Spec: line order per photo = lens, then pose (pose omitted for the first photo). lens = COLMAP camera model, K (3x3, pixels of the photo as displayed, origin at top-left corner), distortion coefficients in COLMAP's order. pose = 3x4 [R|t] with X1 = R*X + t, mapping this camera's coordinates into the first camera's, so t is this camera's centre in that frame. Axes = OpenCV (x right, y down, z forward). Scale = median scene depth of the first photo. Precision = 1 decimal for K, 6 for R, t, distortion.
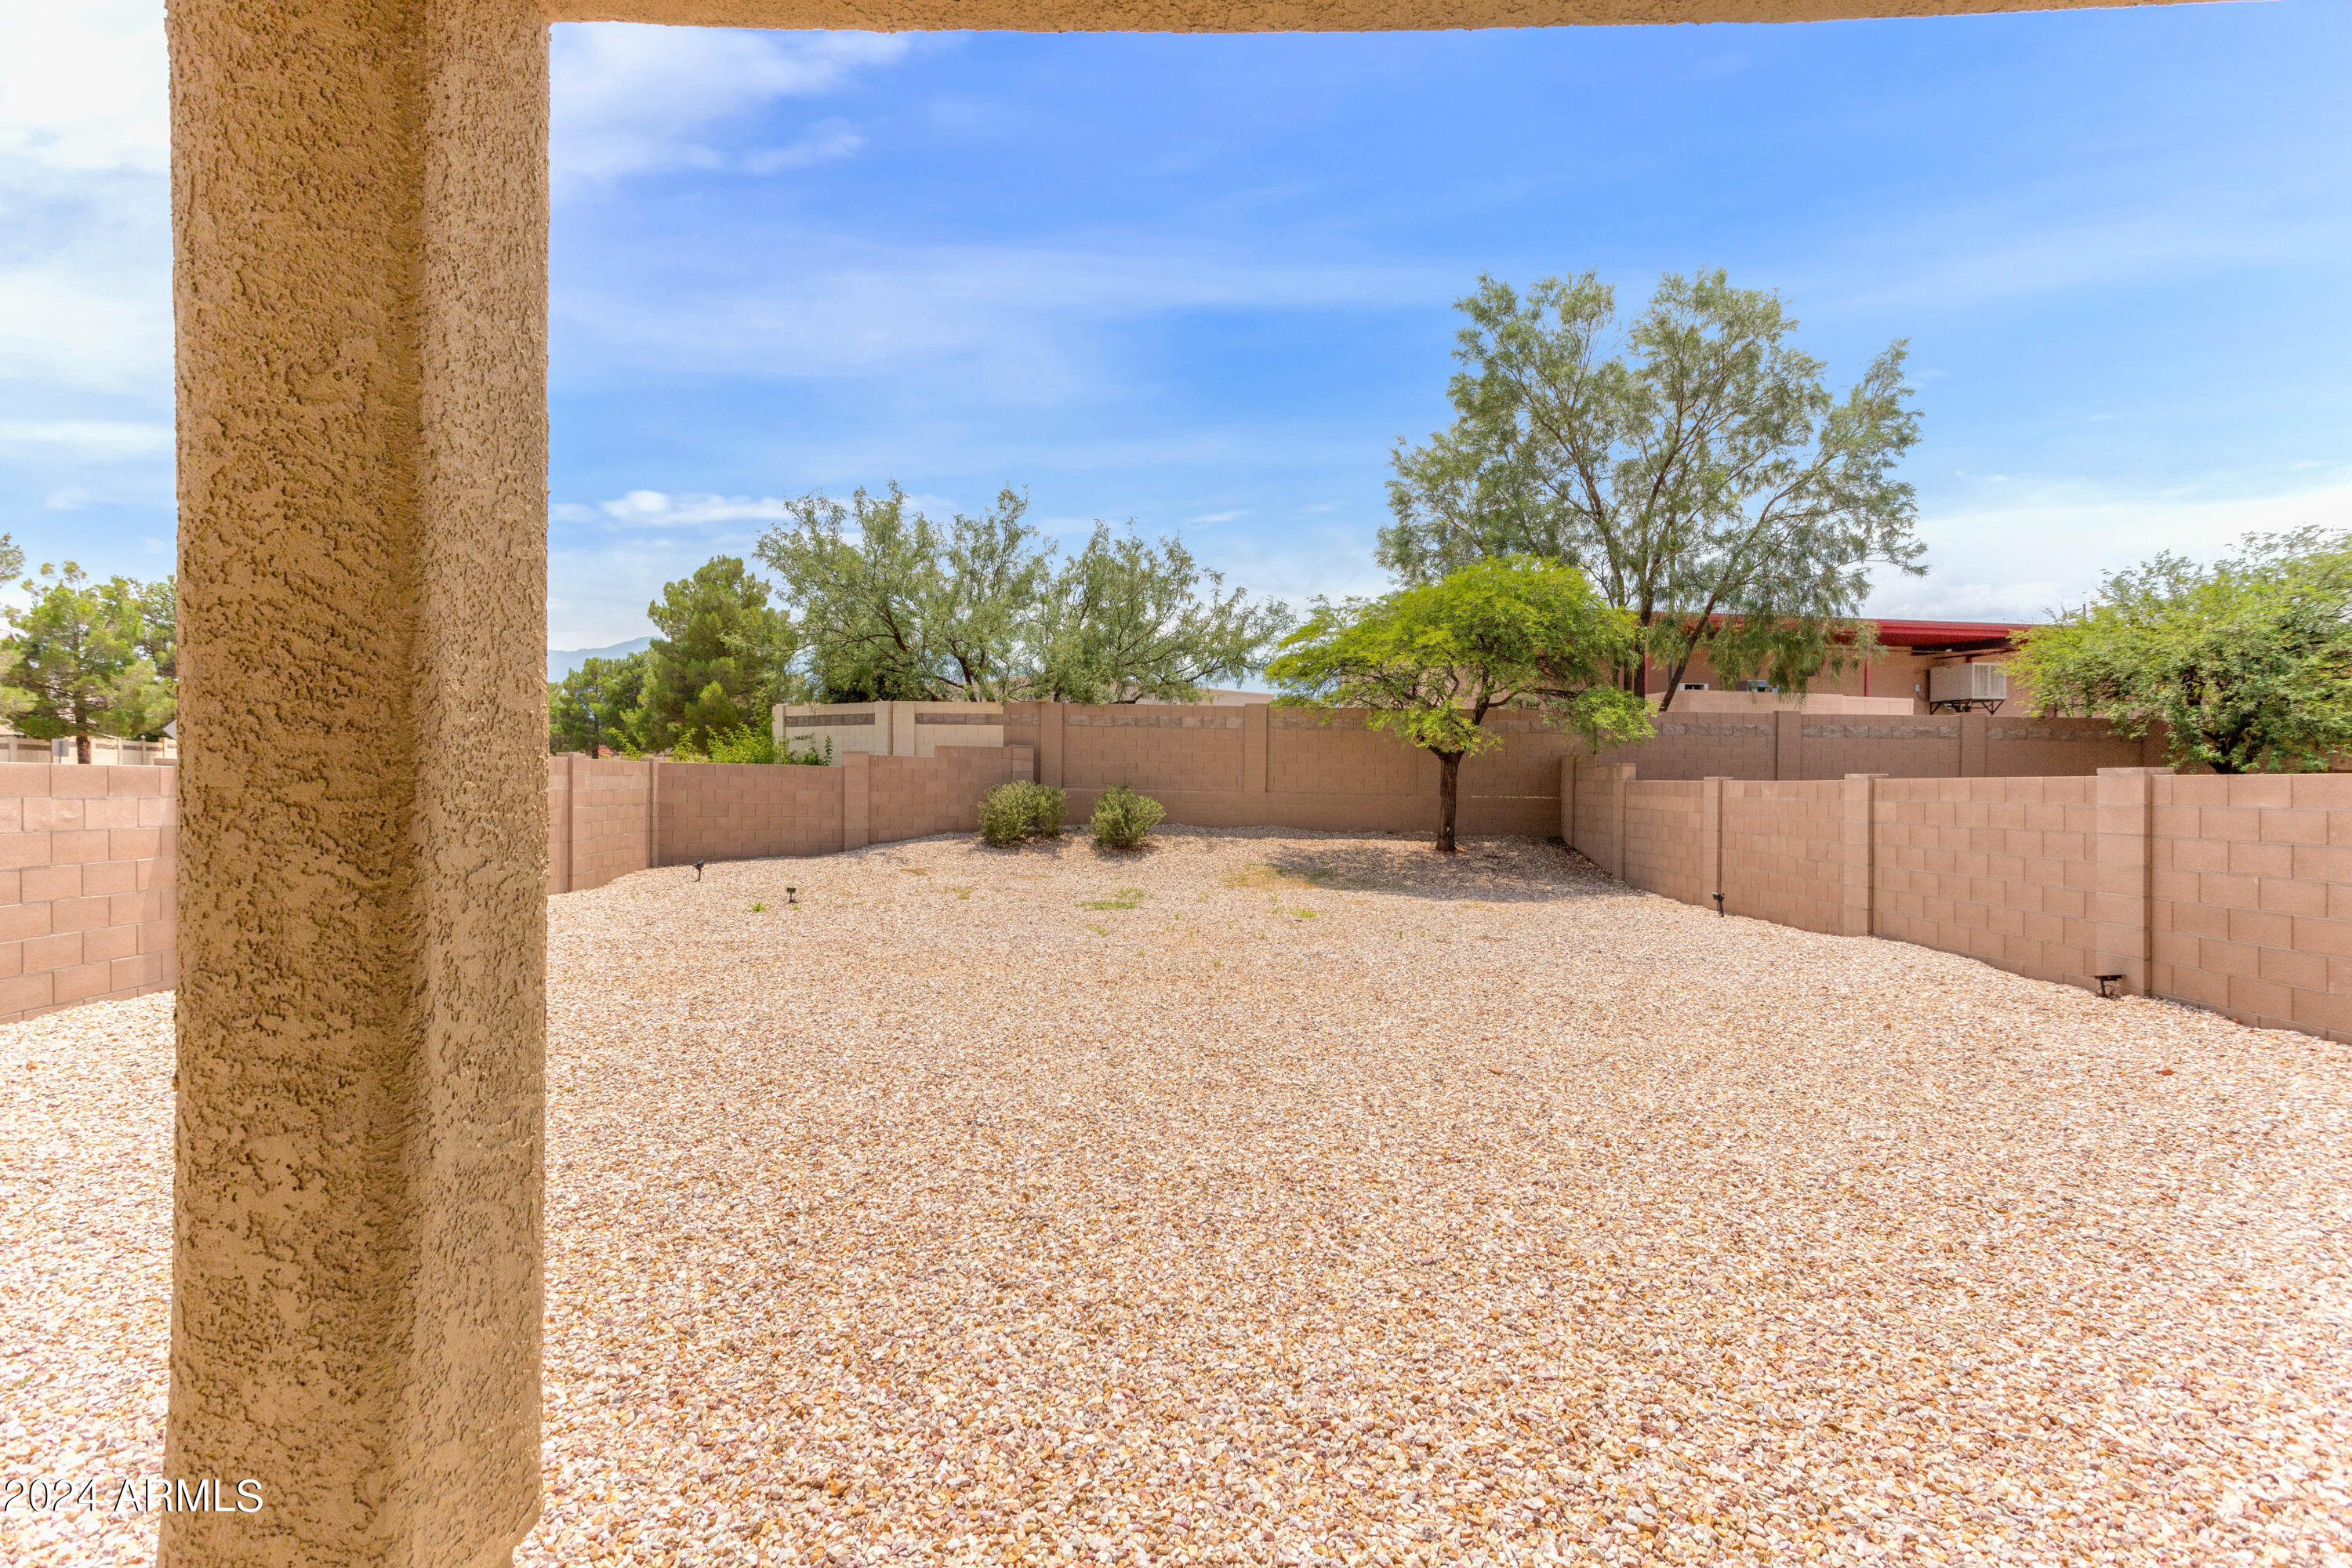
lens RADIAL K [[1123.8, 0, 1172.0], [0, 1123.8, 779.7], [0, 0, 1]] dist [0.030696, 0.000472]
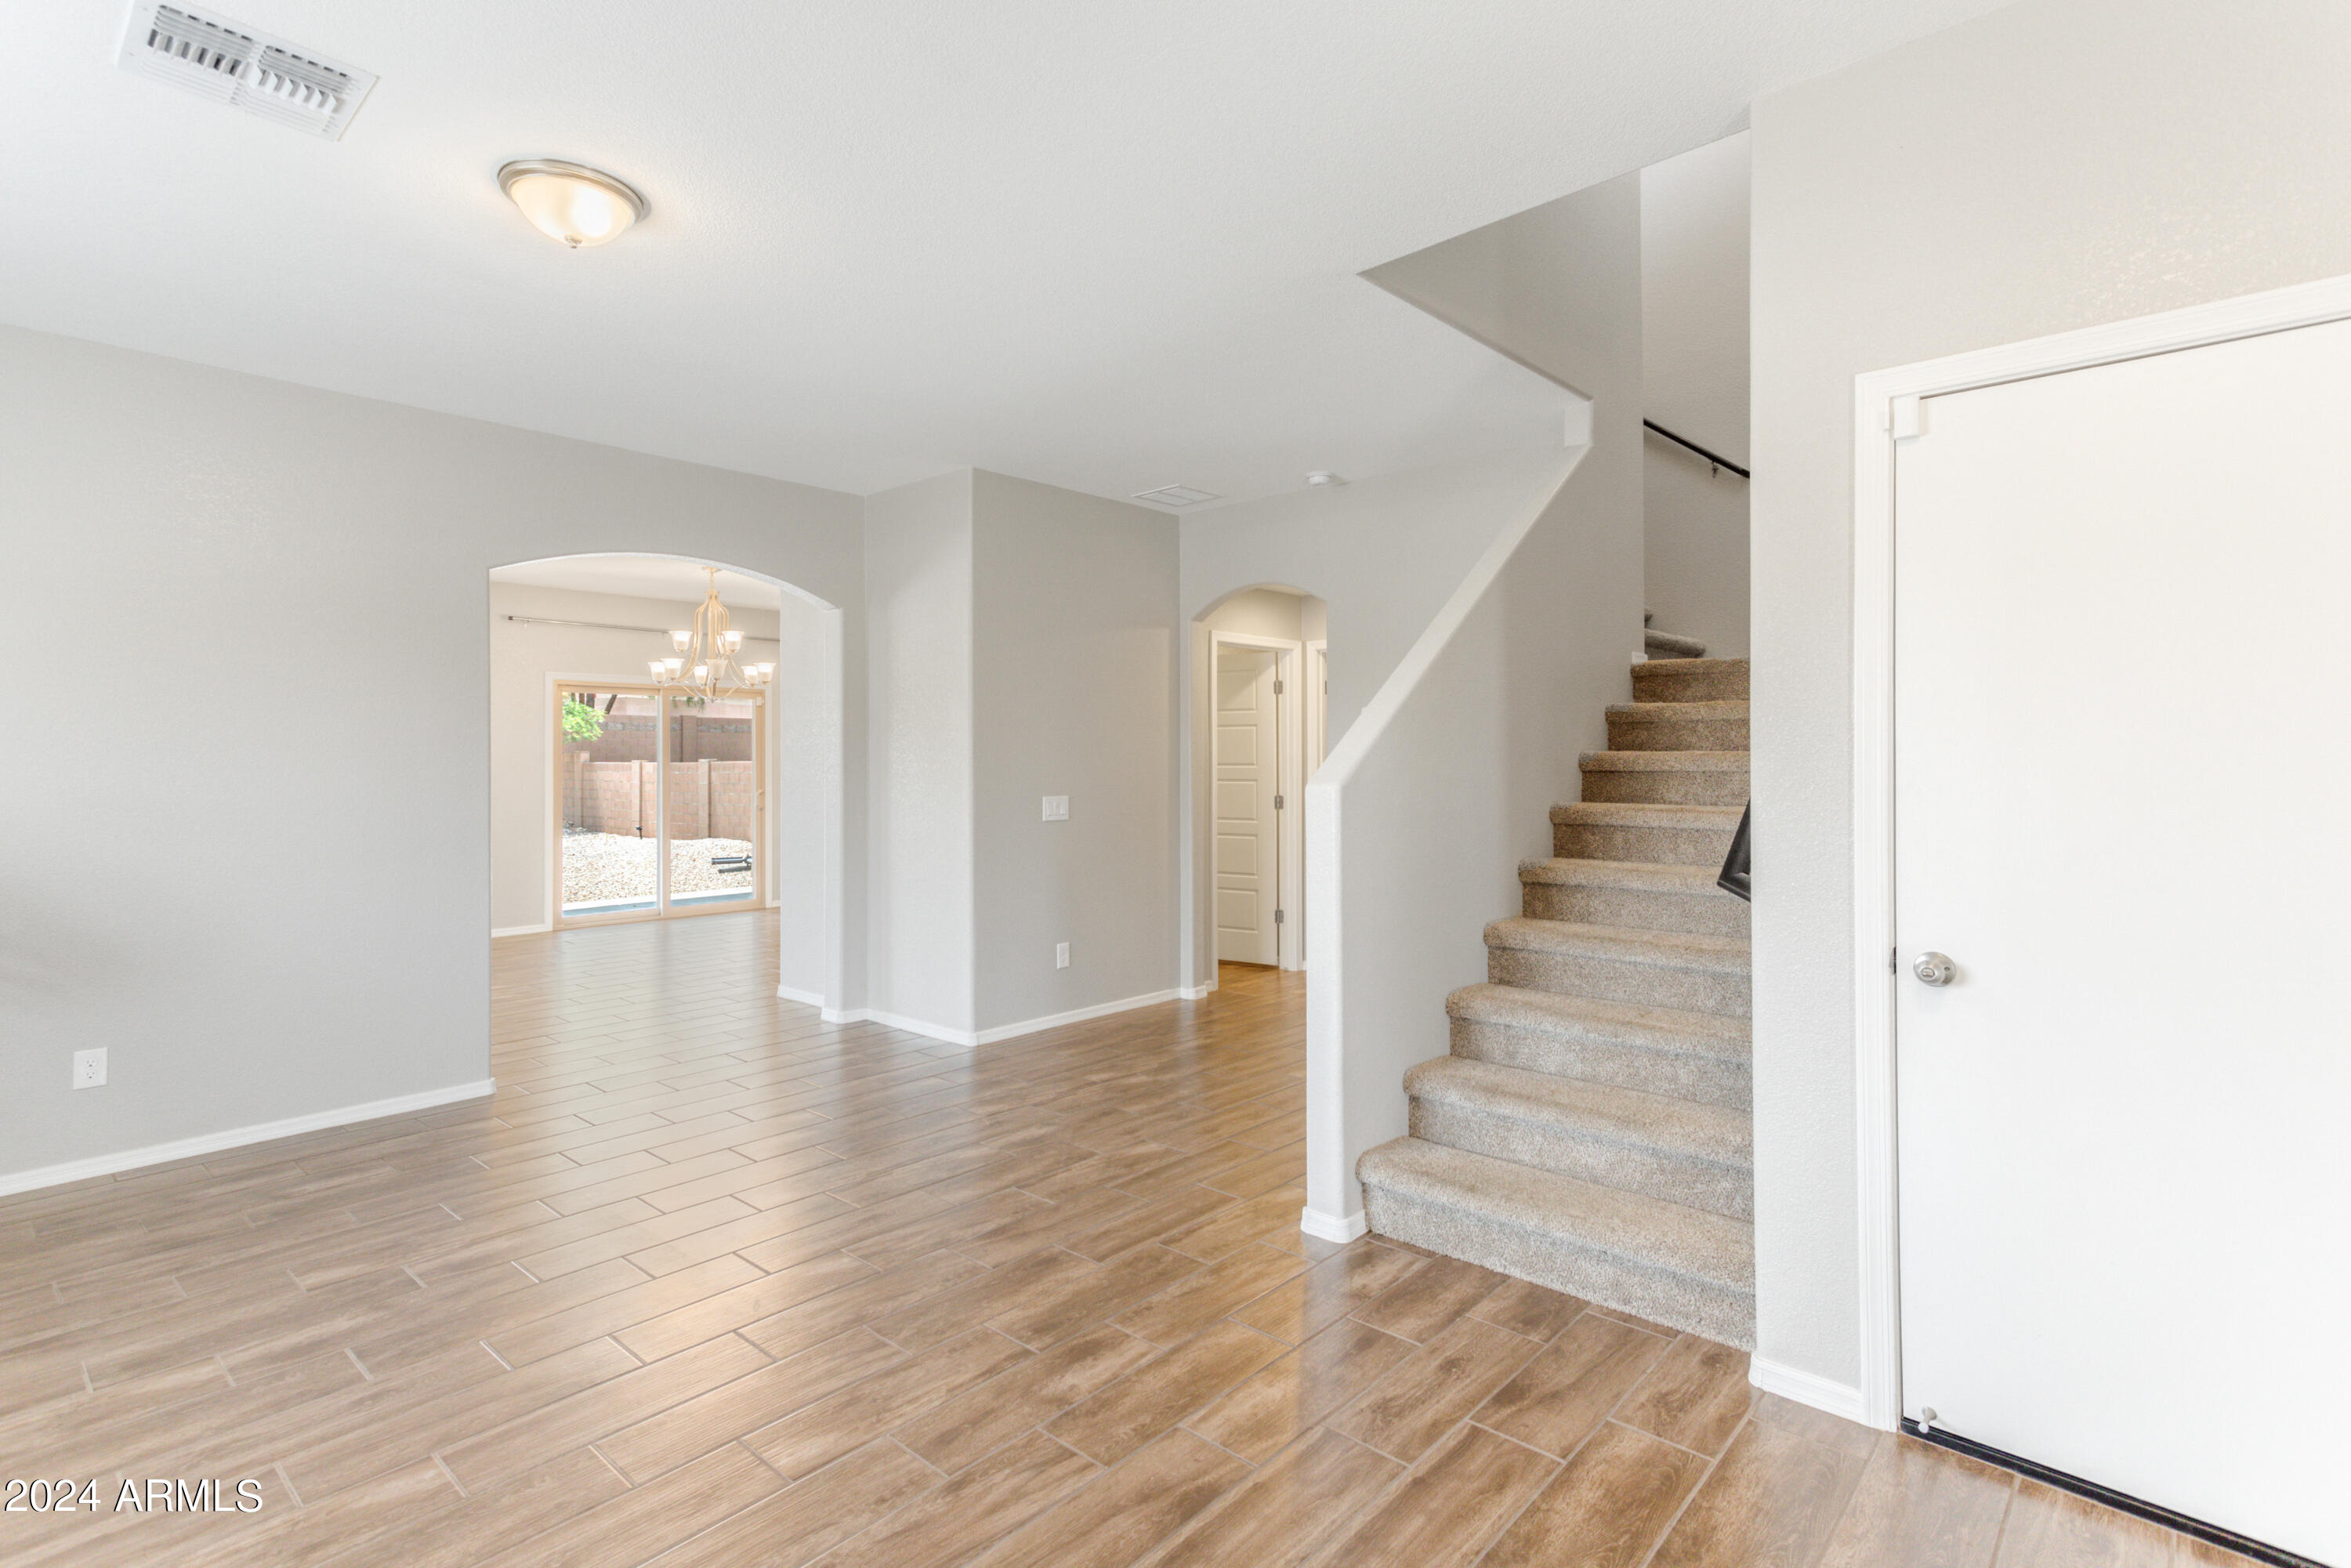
lens RADIAL K [[1123.2, 0, 1171.5], [0, 1123.2, 779.7], [0, 0, 1]] dist [0.030696, 0.000472]
pose [[0.644740, -0.016242, 0.764230, -0.279868], [0.004660, 0.999839, 0.017318, 0.001778], [-0.764388, -0.007605, 0.644712, -0.653538]]
